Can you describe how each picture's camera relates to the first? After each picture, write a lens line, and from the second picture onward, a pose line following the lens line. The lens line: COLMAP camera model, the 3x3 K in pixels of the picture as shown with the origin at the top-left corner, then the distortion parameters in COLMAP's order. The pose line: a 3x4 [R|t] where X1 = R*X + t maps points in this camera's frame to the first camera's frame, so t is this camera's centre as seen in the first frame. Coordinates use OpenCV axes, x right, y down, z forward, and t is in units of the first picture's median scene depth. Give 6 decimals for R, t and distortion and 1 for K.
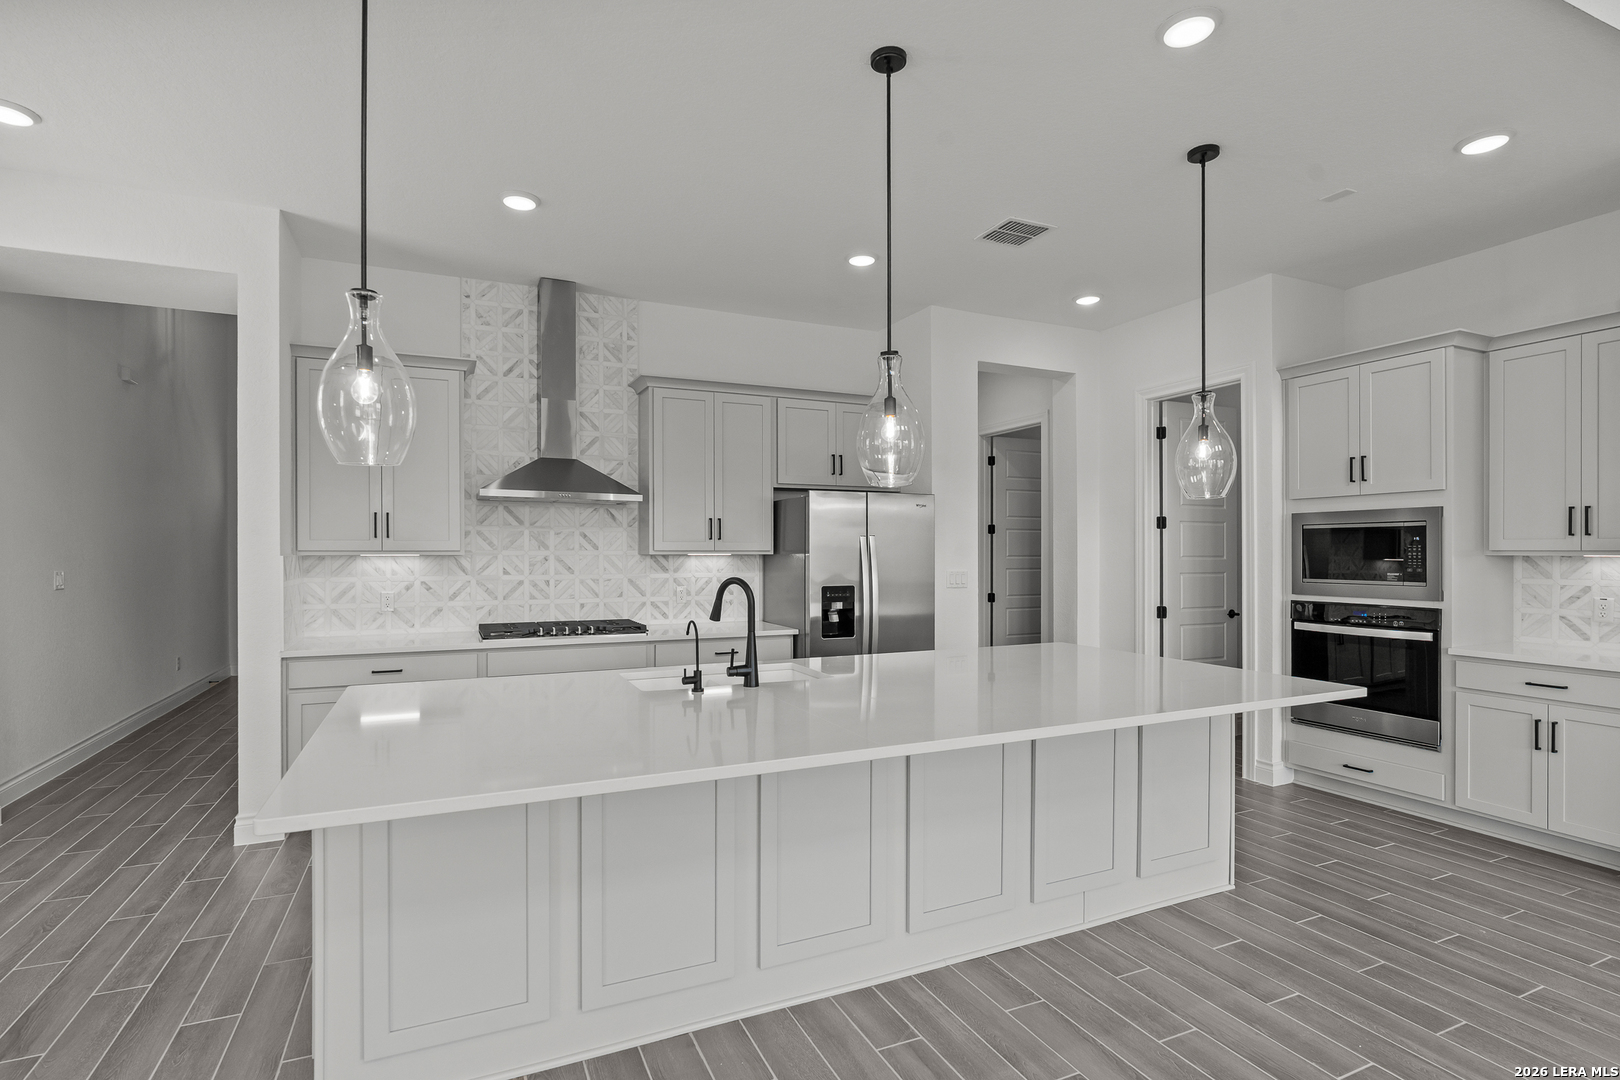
lens RADIAL K [[787.5, 0, 790.6], [0, 787.5, 552.1], [0, 0, 1]] dist [-0.008978, 0.003062]
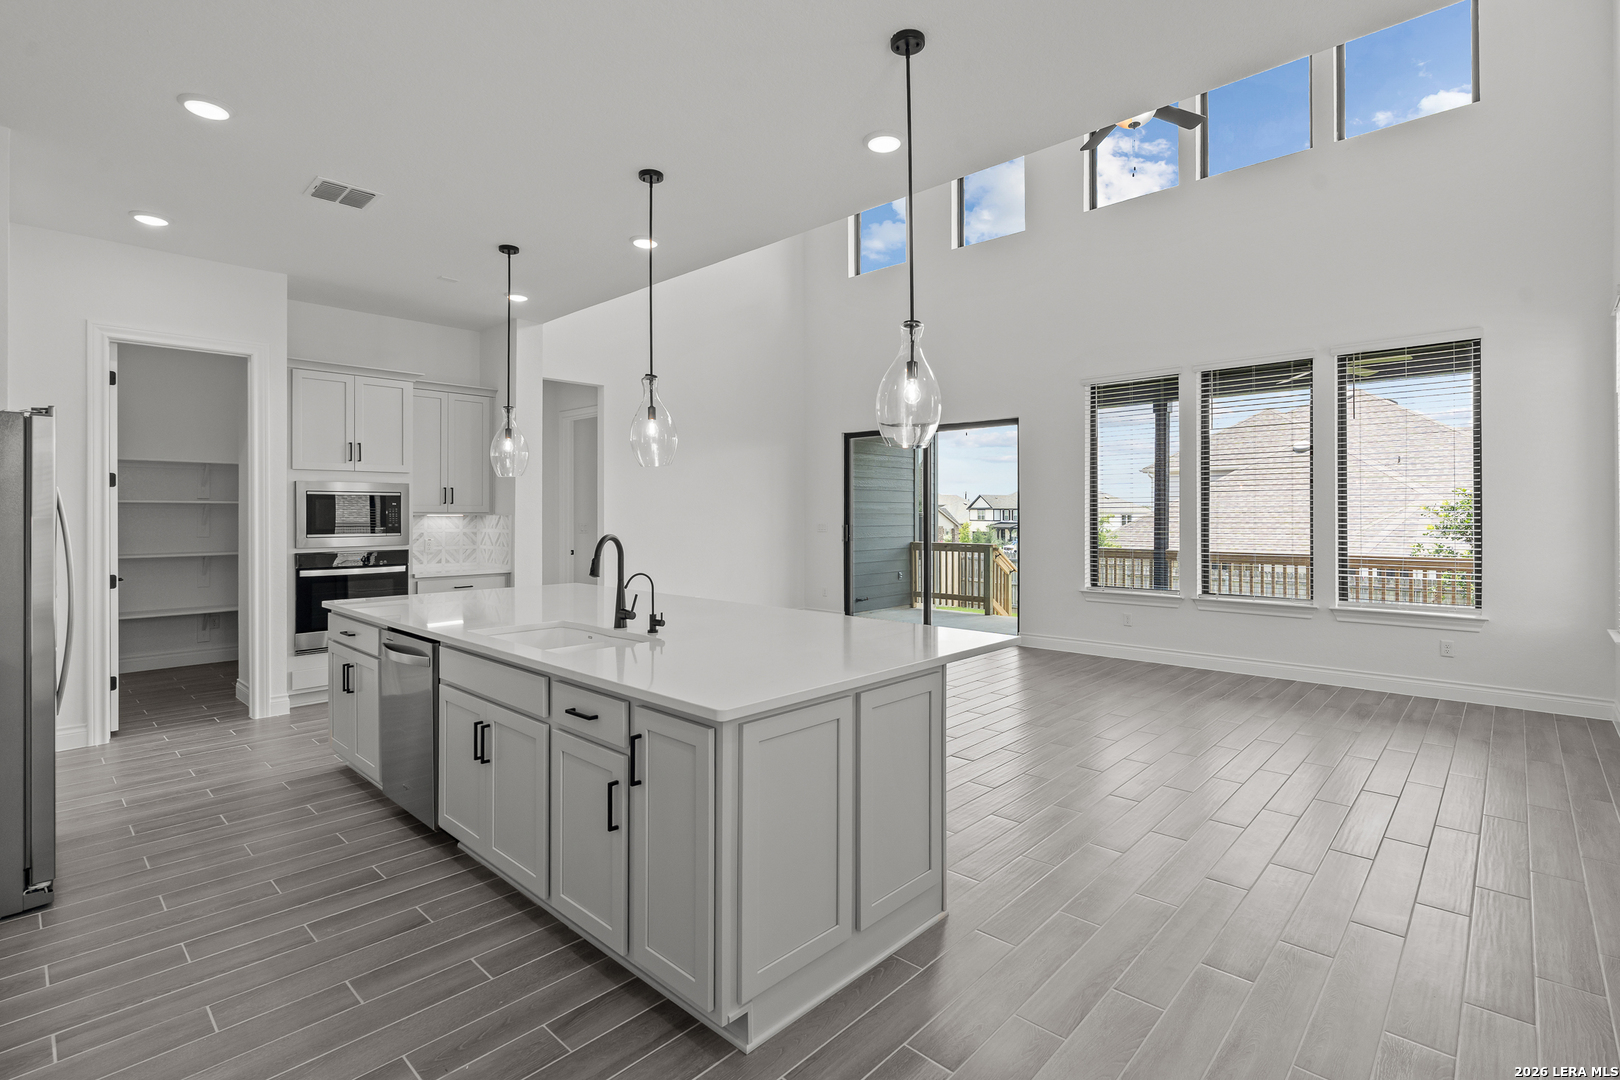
lens RADIAL K [[753.0, 0, 809.1], [0, 753.0, 516.2], [0, 0, 1]] dist [-0.017472, 0.006326]
pose [[-0.383860, -0.003445, 0.923385, -0.711168], [0.002237, 0.999987, 0.004661, 0.001193], [-0.923389, 0.003855, -0.383847, 0.703020]]
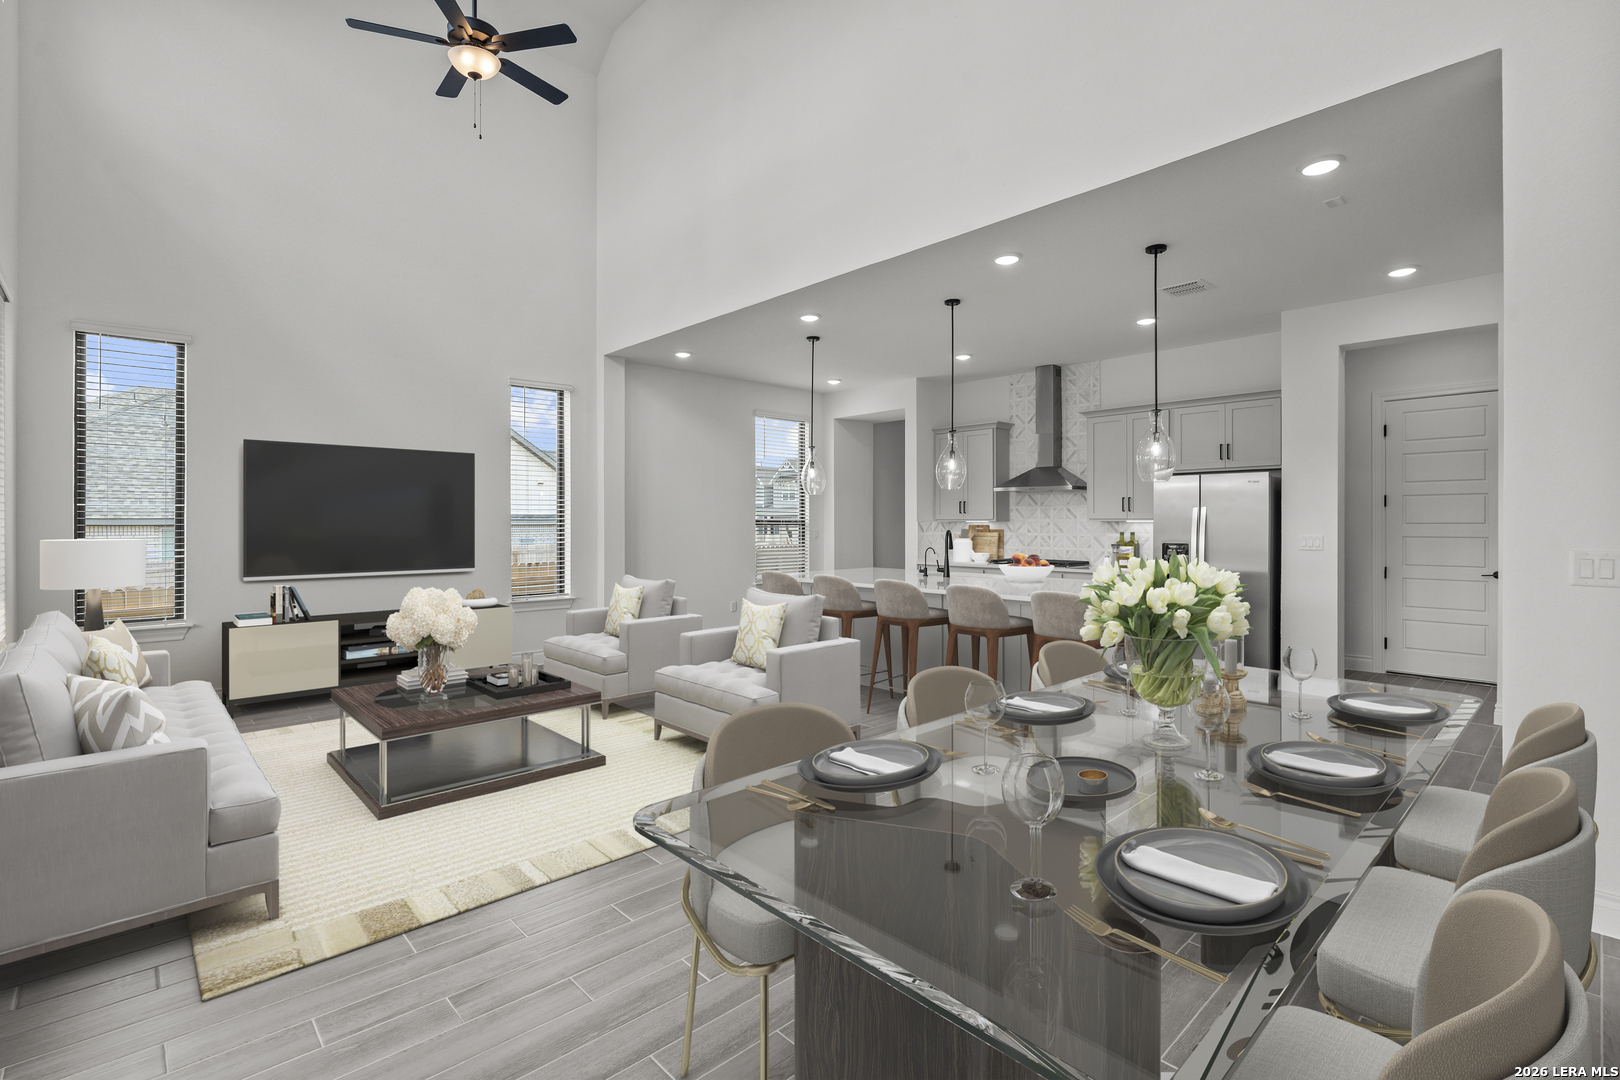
lens RADIAL K [[753.0, 0, 798.7], [0, 753.0, 530.3], [0, 0, 1]] dist [-0.017472, 0.006326]
pose [[0.320587, 0.008064, -0.947185, 1.140201], [-0.000204, 0.999964, 0.008444, 0.009512], [0.947219, -0.002514, 0.320578, -0.065875]]
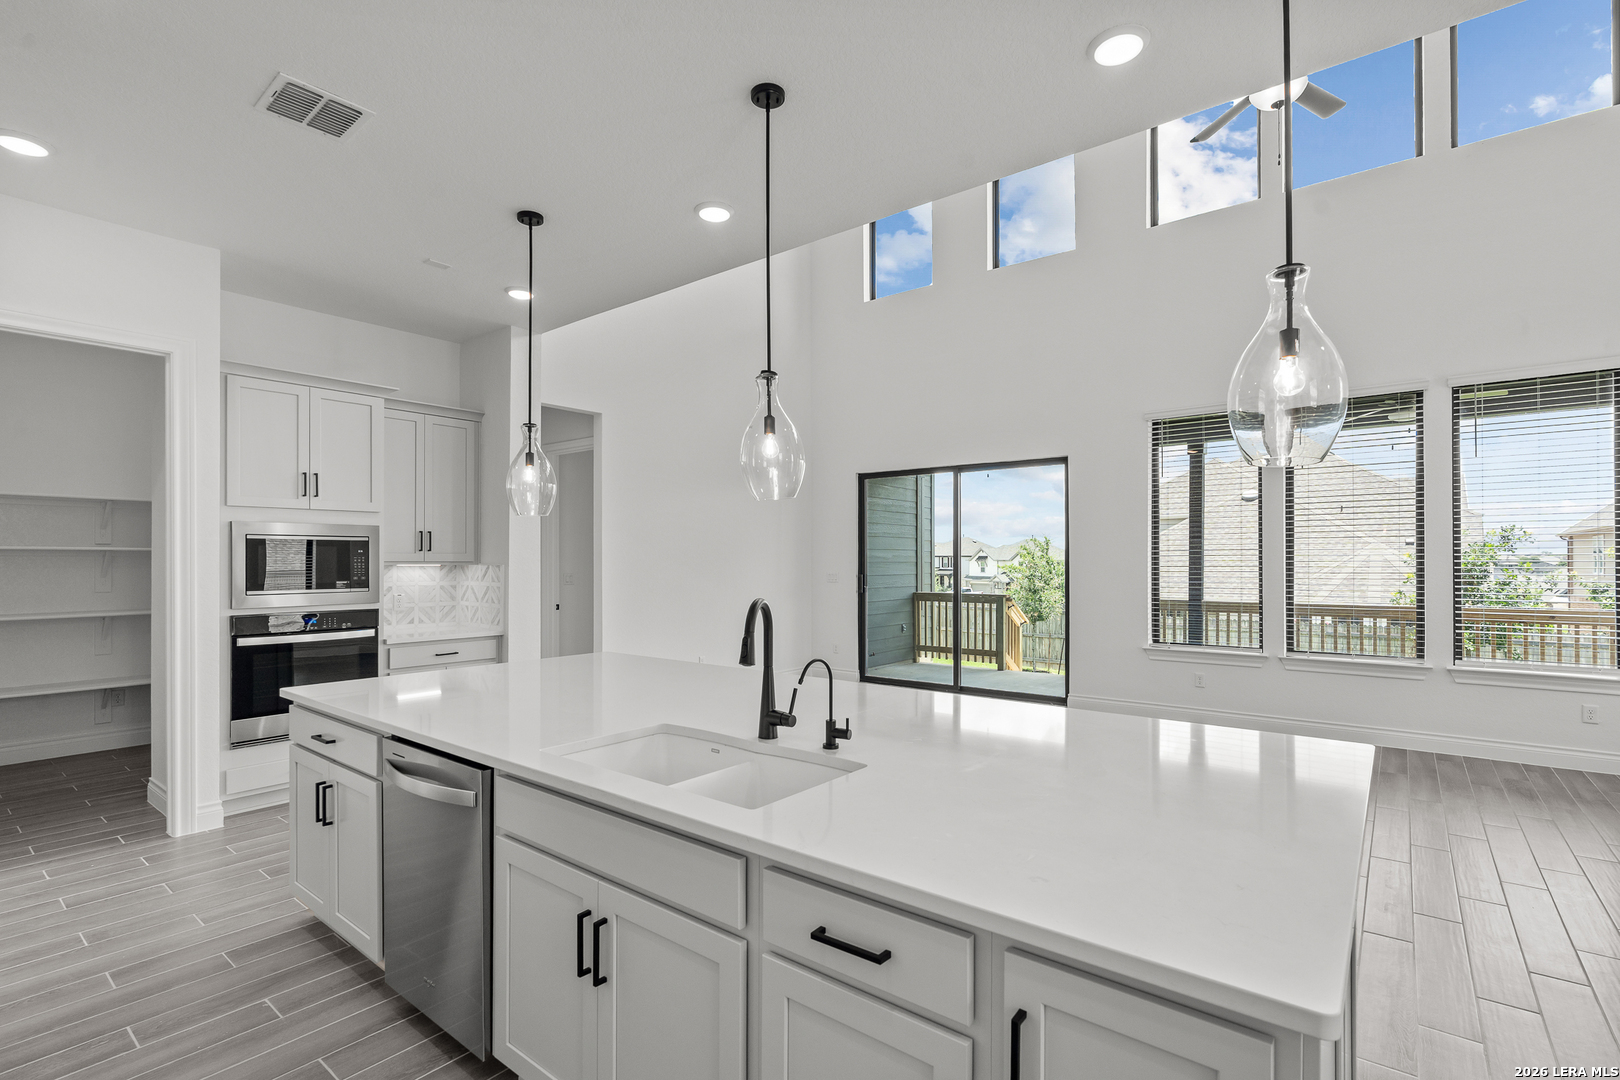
lens RADIAL K [[753.0, 0, 807.8], [0, 753.0, 562.0], [0, 0, 1]] dist [-0.017472, 0.006326]
pose [[-0.451216, -0.001711, 0.892413, -0.440788], [0.002142, 0.999993, 0.003001, -0.002646], [-0.892412, 0.003266, -0.451210, 0.780687]]
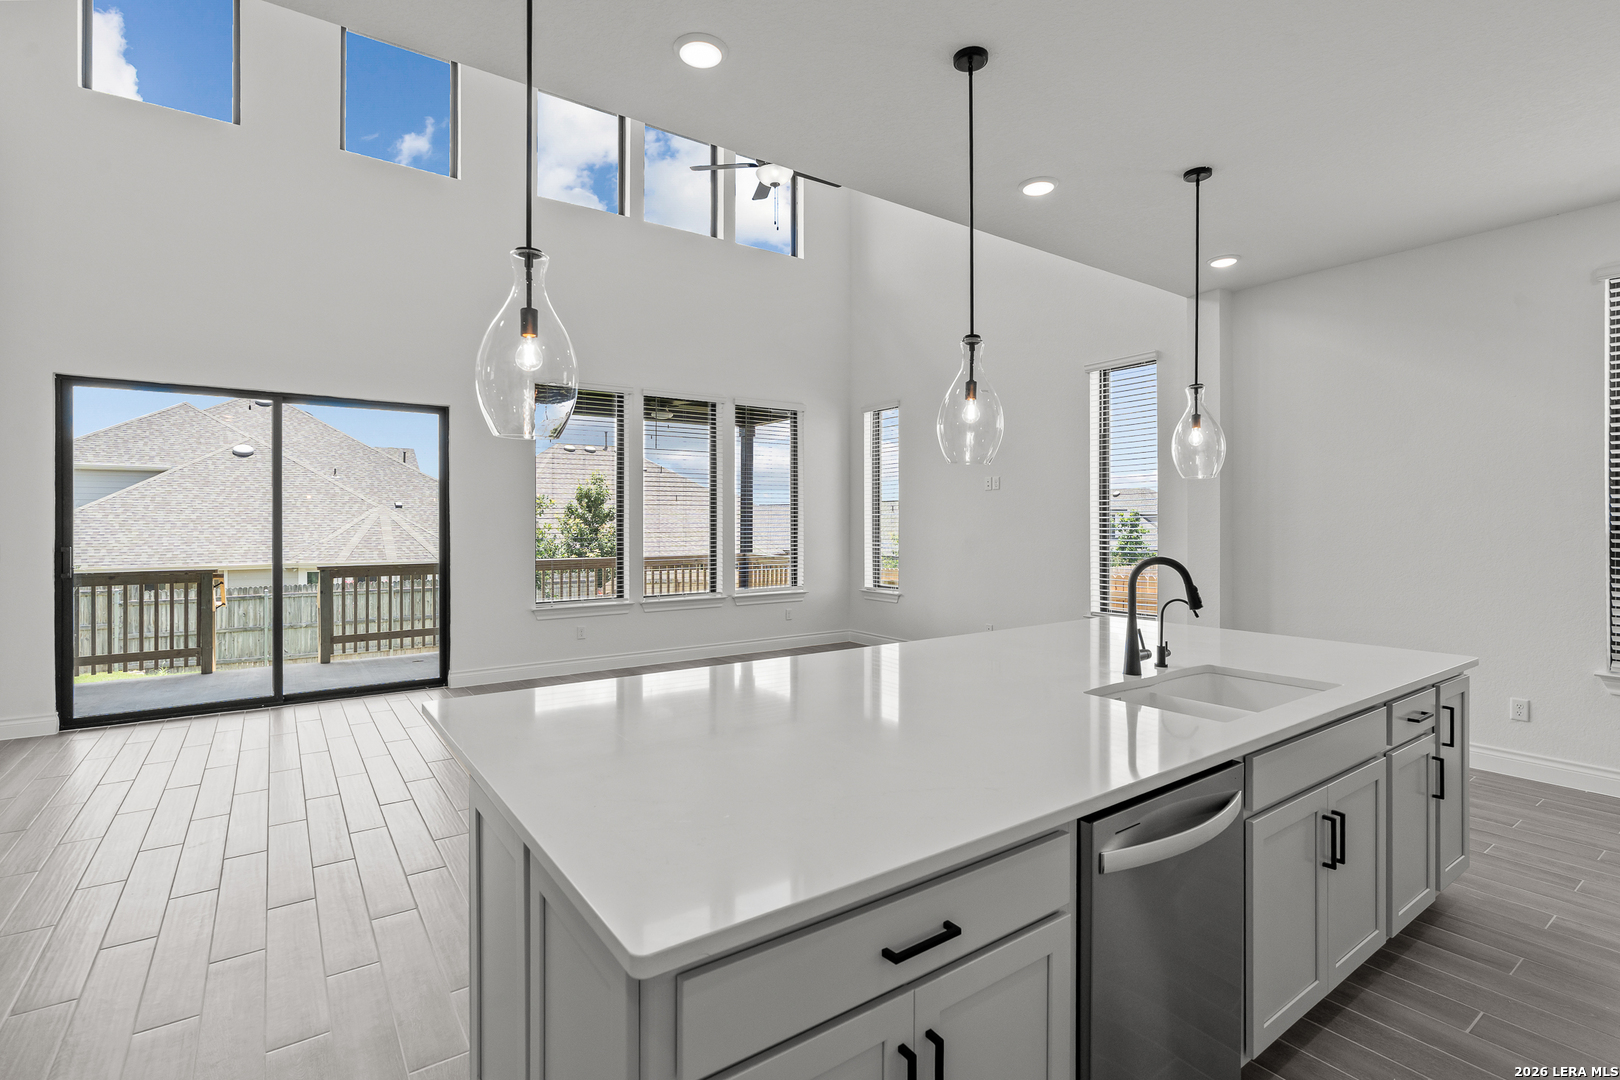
lens RADIAL K [[753.0, 0, 813.2], [0, 753.0, 537.6], [0, 0, 1]] dist [-0.017472, 0.006326]
pose [[-0.979960, 0.002223, -0.199183, 0.288849], [-0.002333, 0.999741, 0.022635, -0.004865], [0.199182, 0.022646, -0.979701, 1.074115]]
